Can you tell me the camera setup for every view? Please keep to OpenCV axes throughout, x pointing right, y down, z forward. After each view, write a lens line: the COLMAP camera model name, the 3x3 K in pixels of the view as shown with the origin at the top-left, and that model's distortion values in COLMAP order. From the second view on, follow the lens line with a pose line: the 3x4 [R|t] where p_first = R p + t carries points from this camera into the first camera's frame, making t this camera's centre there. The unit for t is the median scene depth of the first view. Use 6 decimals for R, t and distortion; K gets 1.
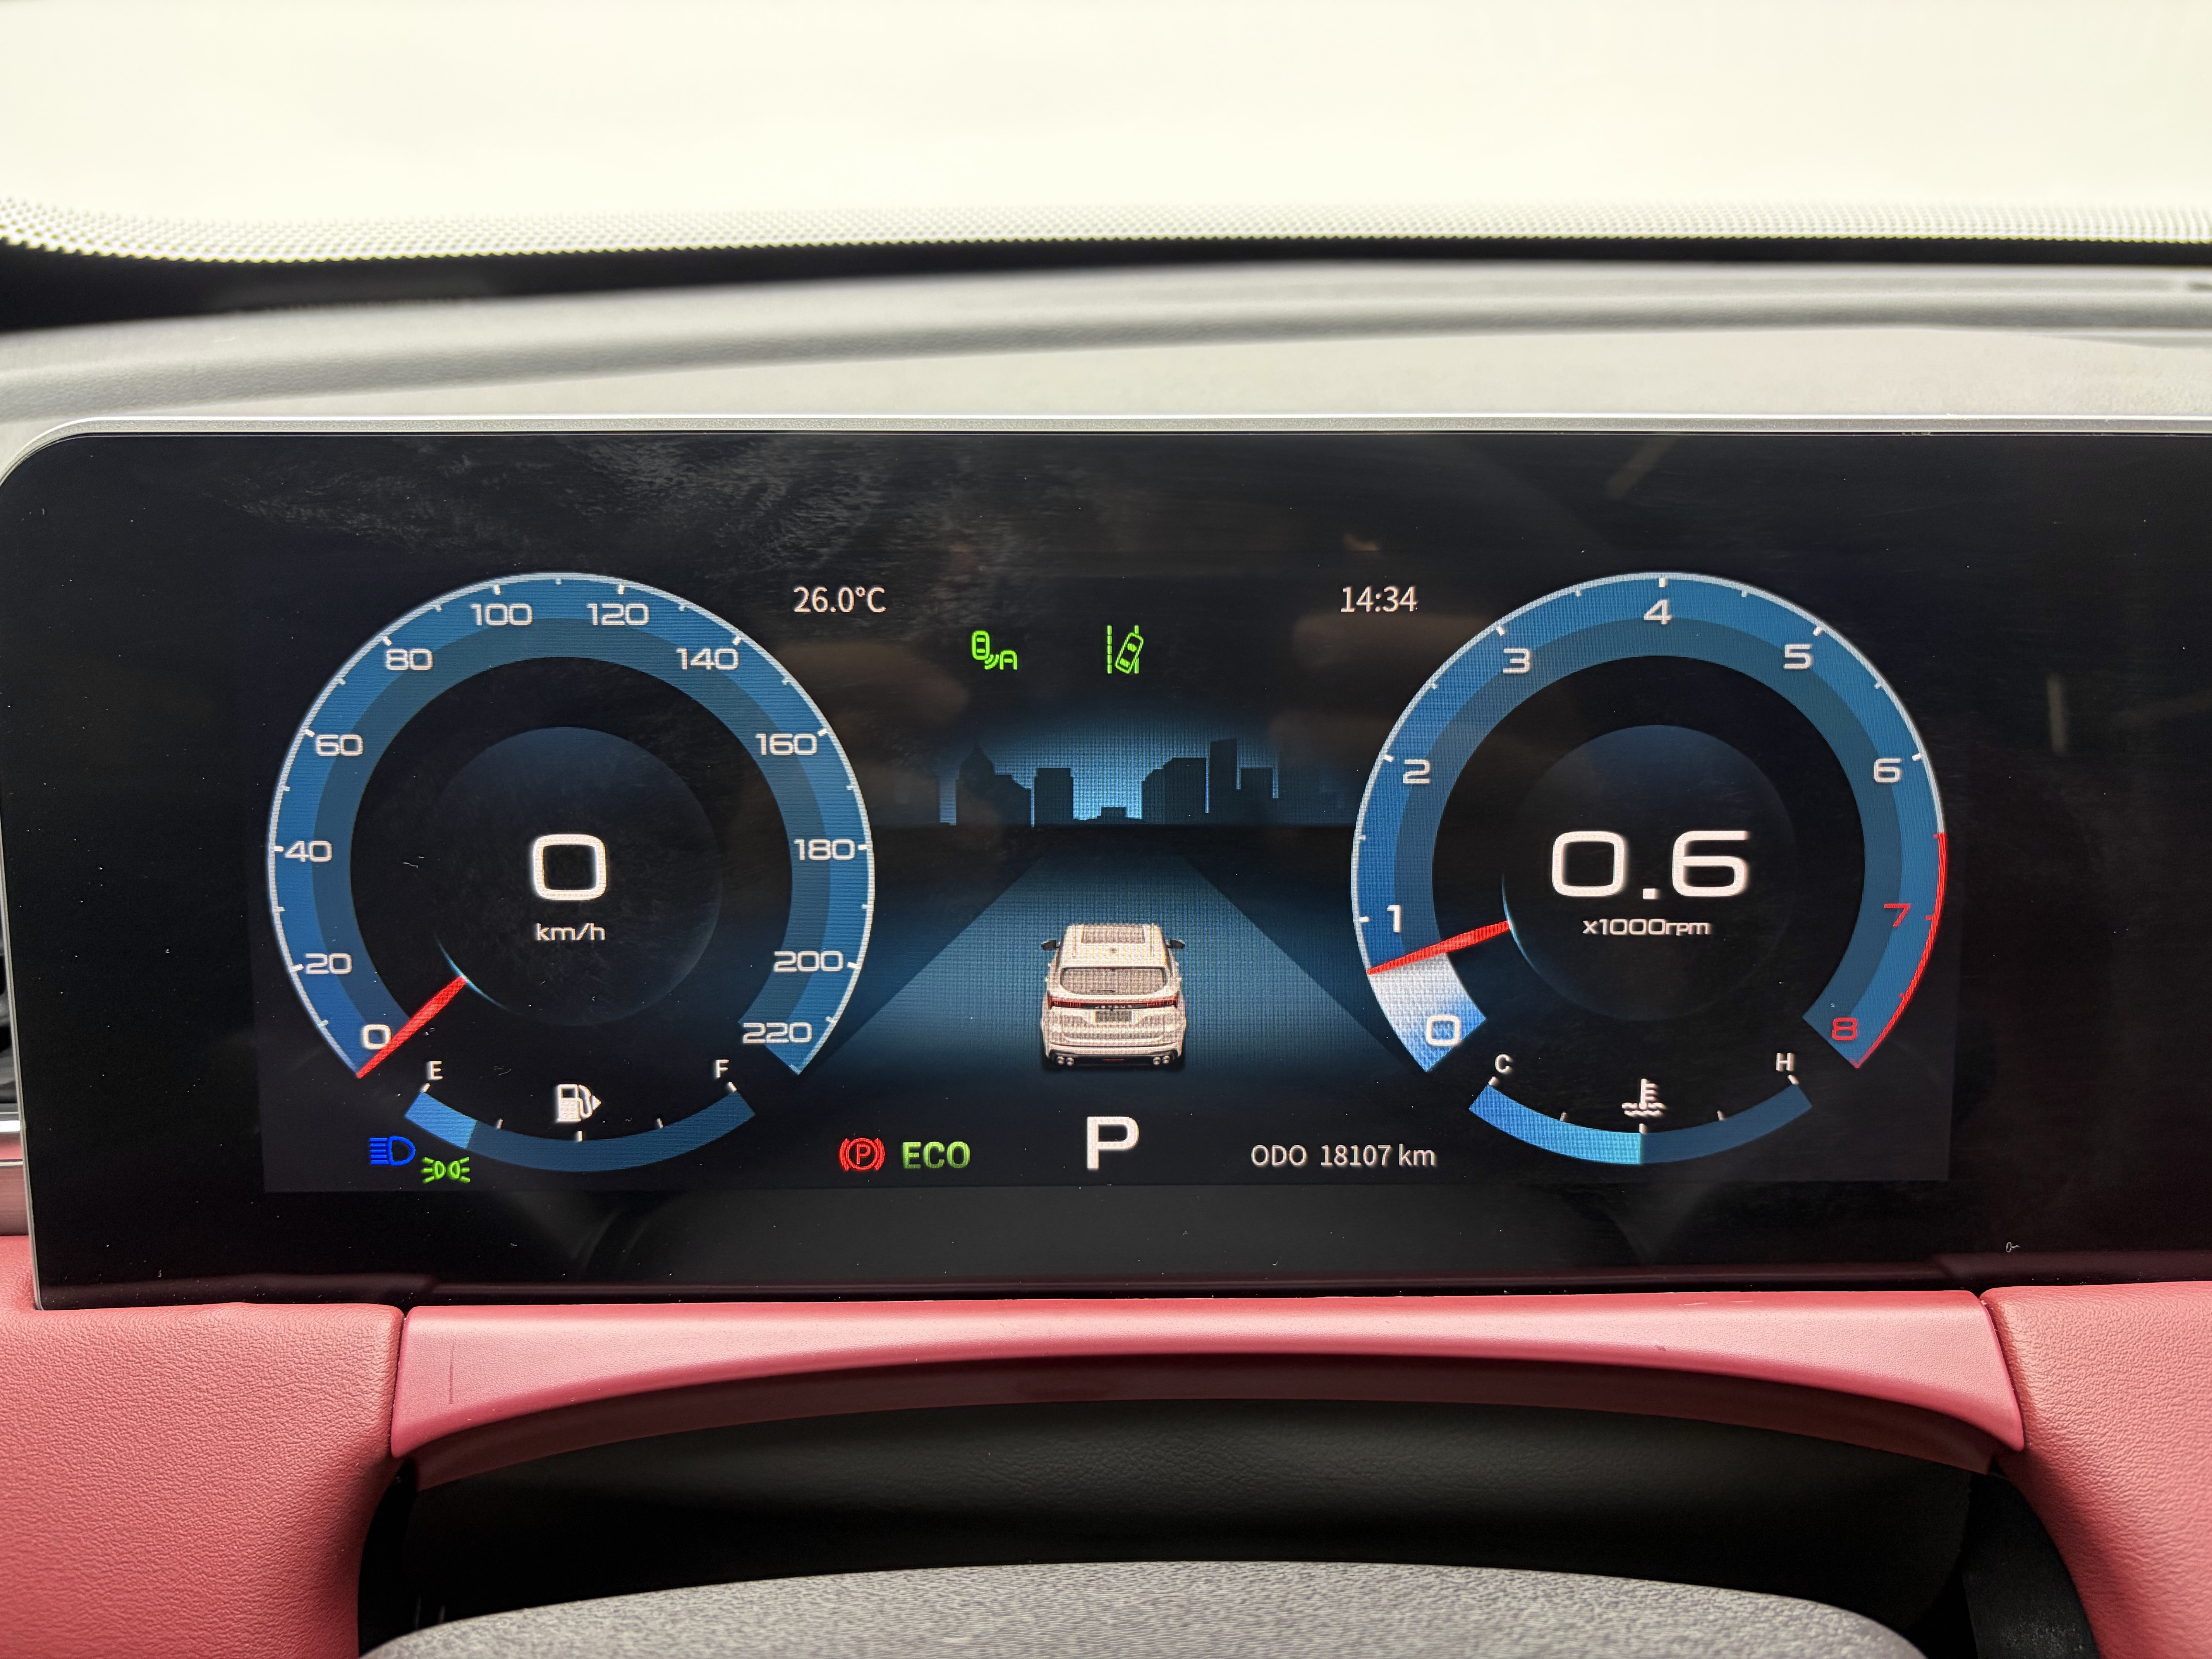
lens RADIAL K [[1677.6, 0, 1109.4], [0, 1677.6, 843.4], [0, 0, 1]] dist [0.035036, -0.065752]
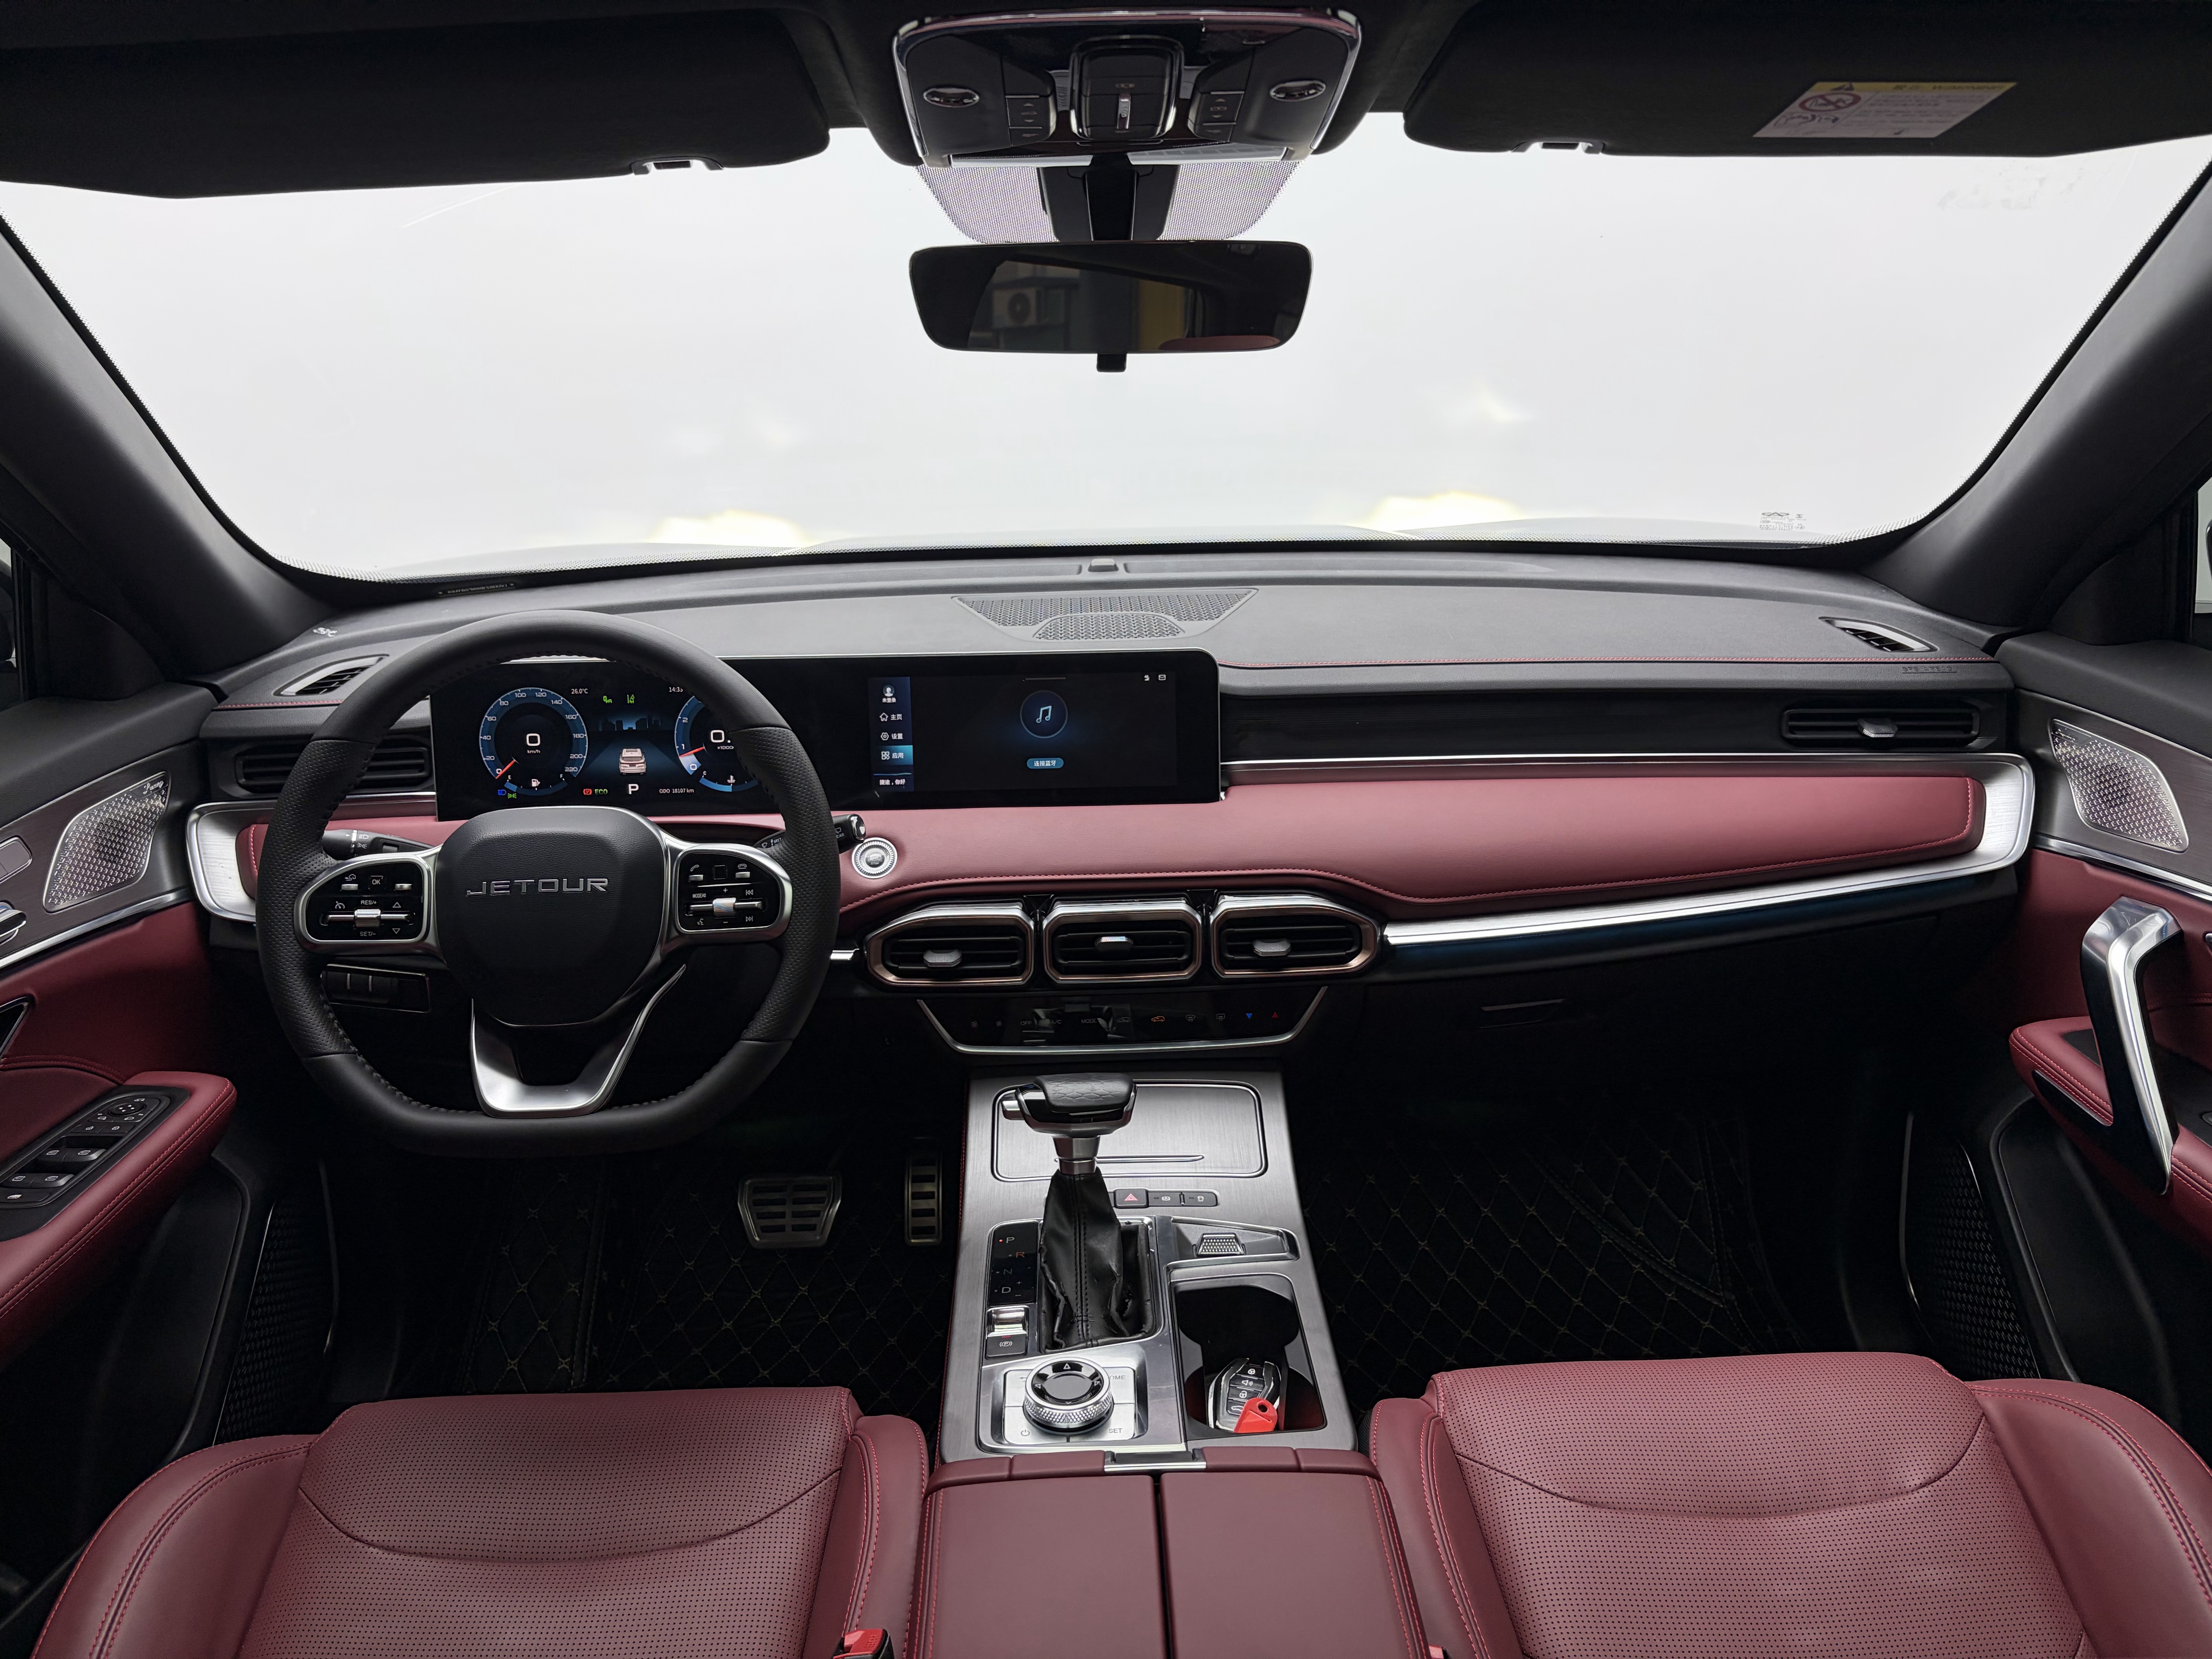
lens RADIAL K [[1677.6, 0, 1129.0], [0, 1677.6, 841.0], [0, 0, 1]] dist [0.035036, -0.065752]
pose [[0.999817, -0.018229, -0.005769, 1.672434], [0.018222, 0.999833, -0.001370, 0.391171], [0.005793, 0.001265, 0.999982, -4.550062]]
